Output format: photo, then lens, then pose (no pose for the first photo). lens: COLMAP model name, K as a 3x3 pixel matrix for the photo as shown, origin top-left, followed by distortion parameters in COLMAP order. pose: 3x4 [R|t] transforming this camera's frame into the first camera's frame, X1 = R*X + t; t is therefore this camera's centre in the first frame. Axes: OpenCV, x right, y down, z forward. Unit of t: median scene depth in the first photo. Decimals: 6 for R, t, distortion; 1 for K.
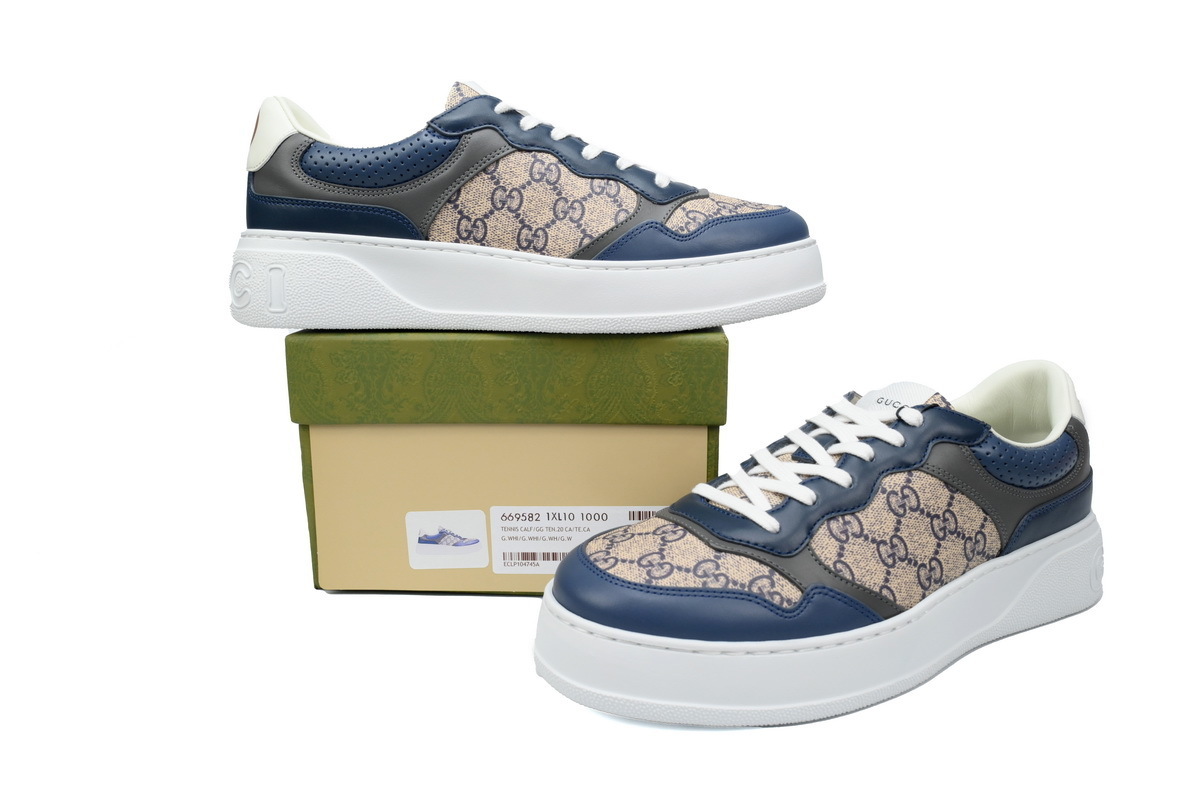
lens RADIAL K [[933.8, 0, 600.0], [0, 933.8, 400.0], [0, 0, 1]] dist [-0.002151, 0.000017]
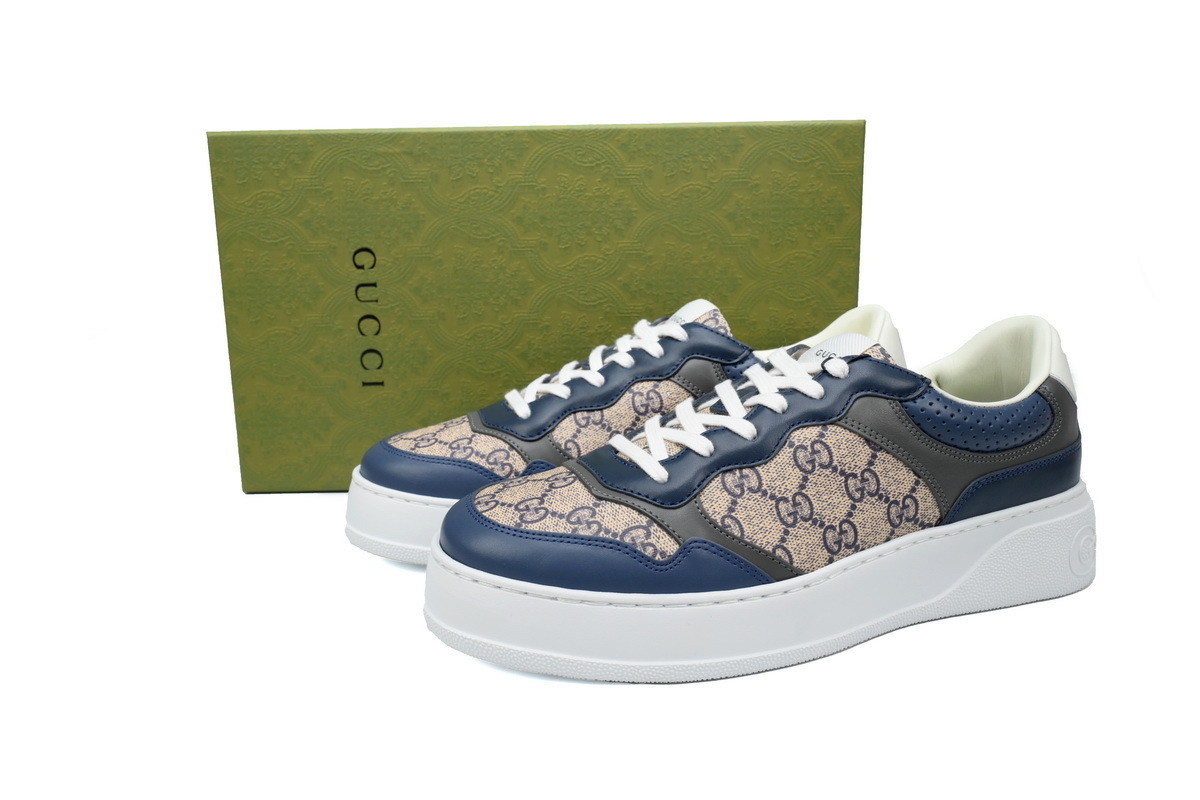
lens RADIAL K [[933.8, 0, 600.0], [0, 933.8, 400.0], [0, 0, 1]] dist [-0.002151, 0.000017]
pose [[0.981620, 0.025207, -0.189176, 0.297355], [-0.024601, 0.999682, 0.005552, 0.053568], [0.189256, -0.000796, 0.981927, 0.058802]]
